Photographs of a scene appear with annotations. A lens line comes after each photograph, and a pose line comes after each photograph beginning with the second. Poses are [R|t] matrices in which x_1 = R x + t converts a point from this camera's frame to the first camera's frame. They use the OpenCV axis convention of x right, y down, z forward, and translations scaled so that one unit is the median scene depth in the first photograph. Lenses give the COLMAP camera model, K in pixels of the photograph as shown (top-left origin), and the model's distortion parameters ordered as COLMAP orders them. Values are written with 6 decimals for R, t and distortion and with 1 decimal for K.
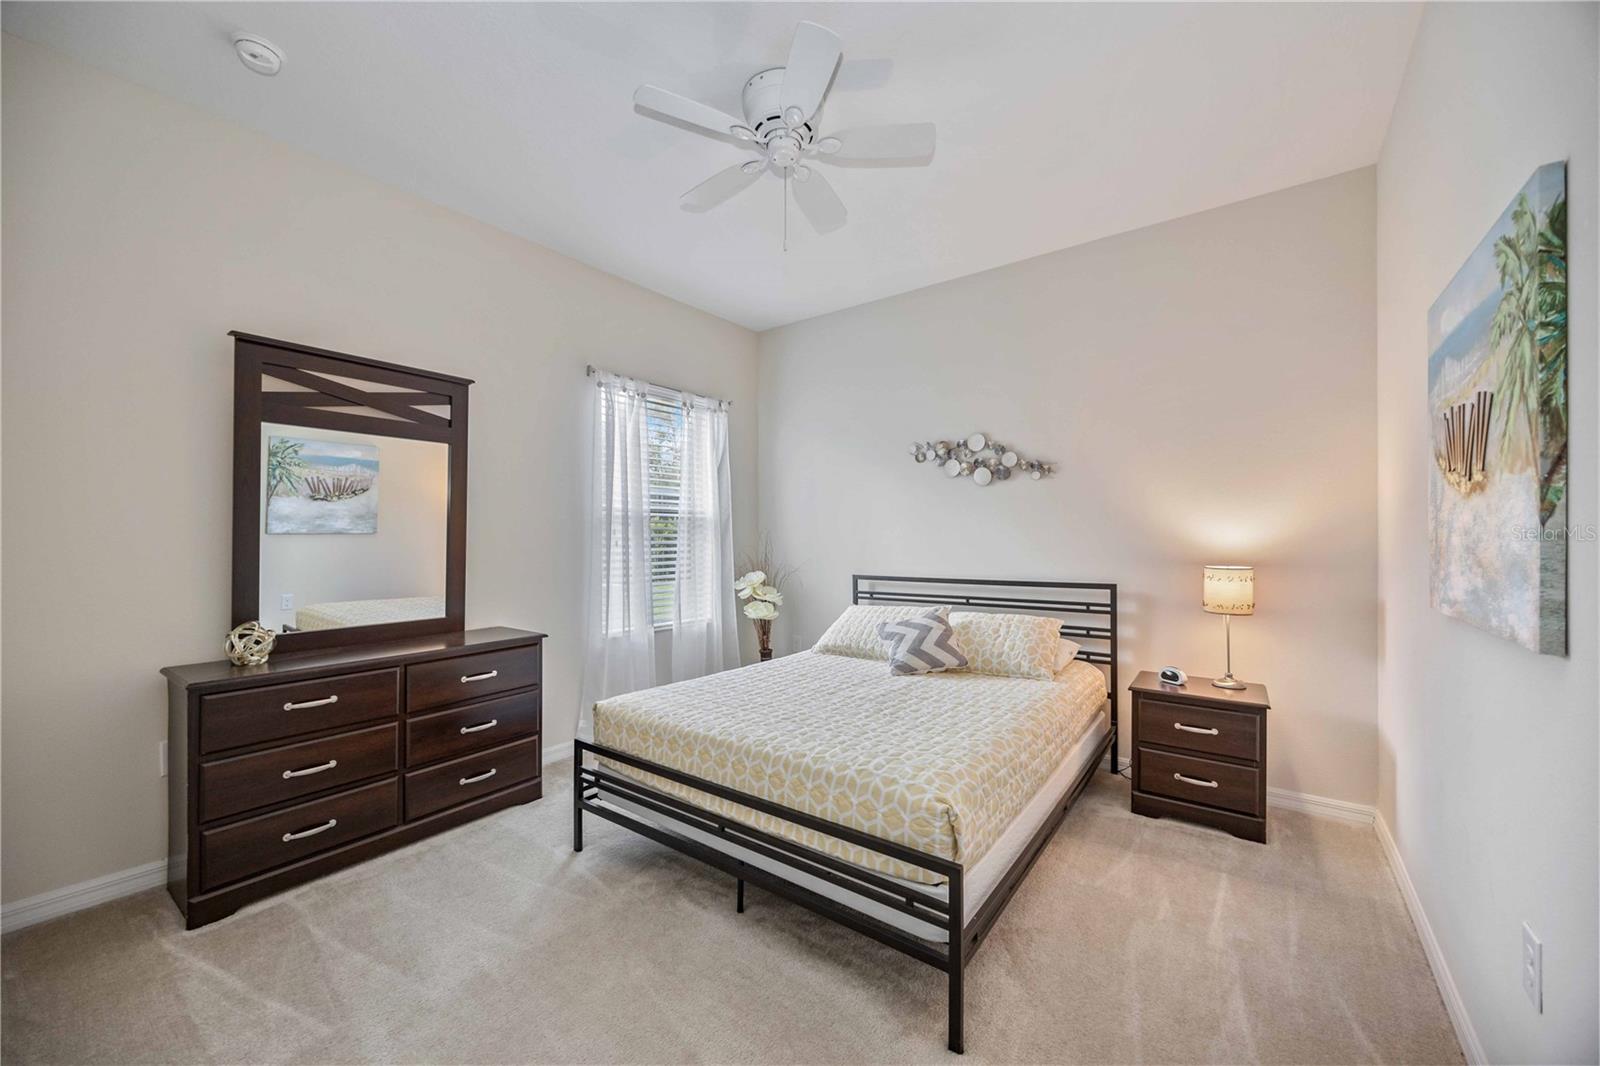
lens RADIAL K [[614.9, 0, 792.4], [0, 614.9, 536.4], [0, 0, 1]] dist [-0.000613, 0.000551]
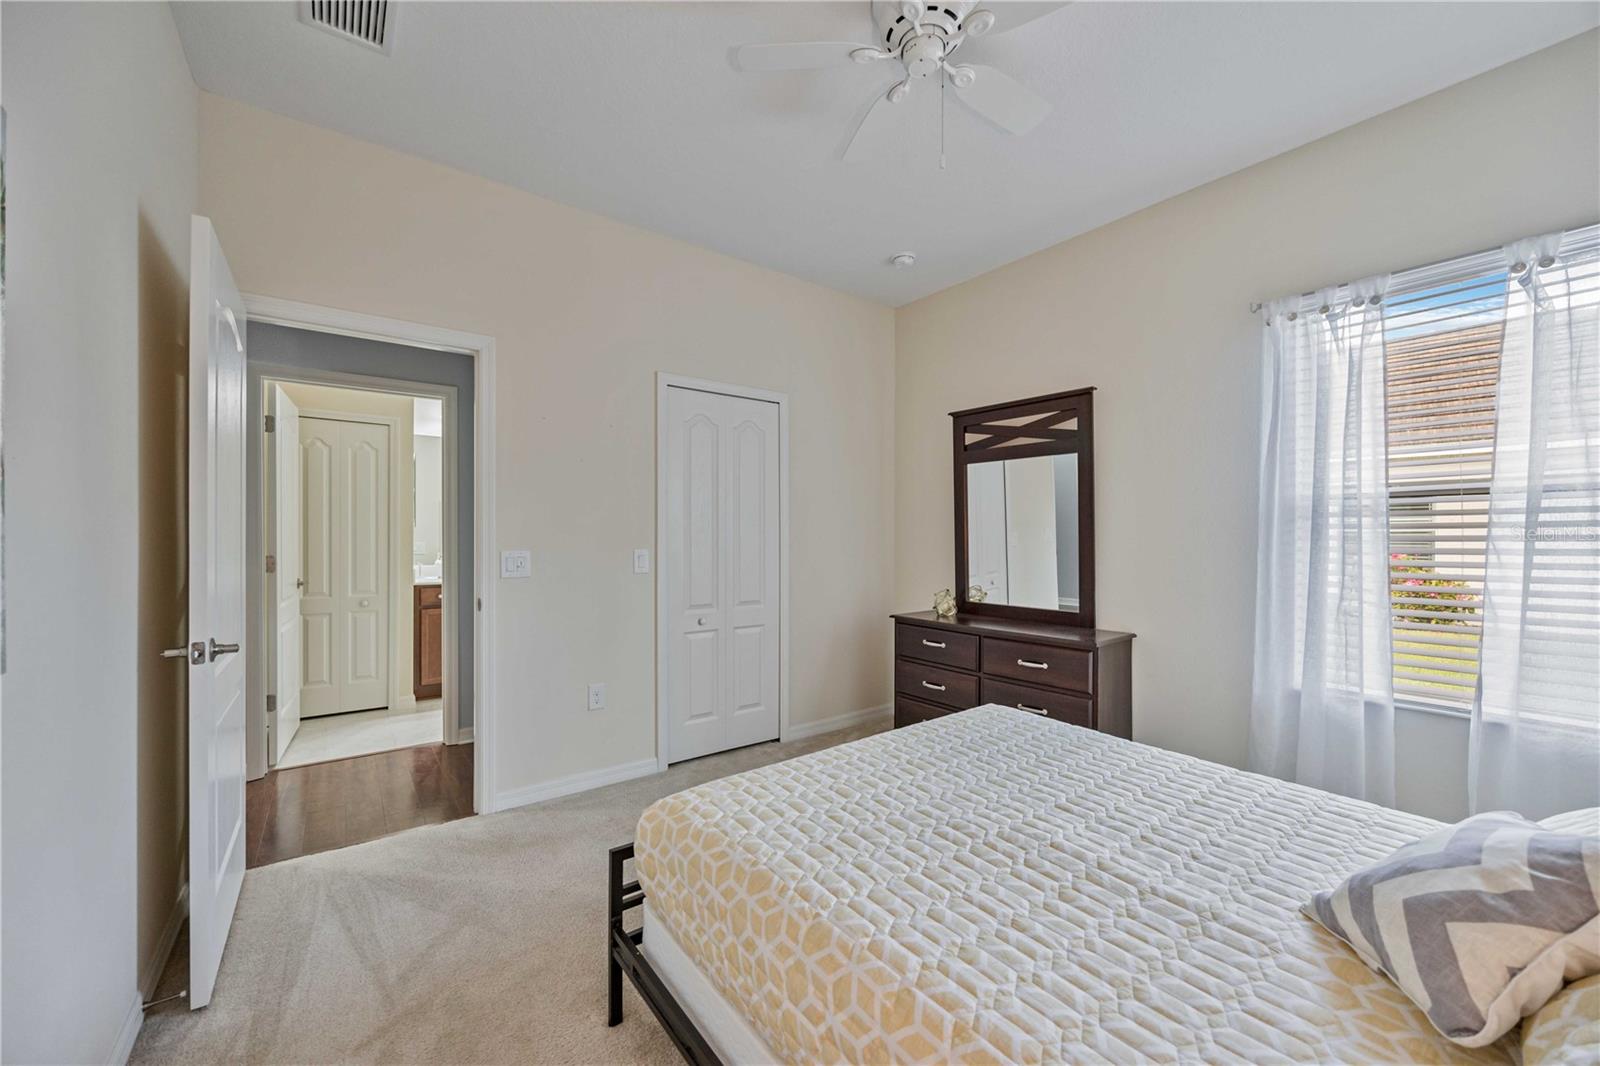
lens RADIAL K [[614.9, 0, 804.6], [0, 614.9, 536.7], [0, 0, 1]] dist [-0.000613, 0.000551]
pose [[-0.255994, 0.002033, -0.966676, 0.612622], [-0.000916, 0.999997, 0.002345, -0.004217], [0.966678, 0.001485, -0.255992, 0.812611]]
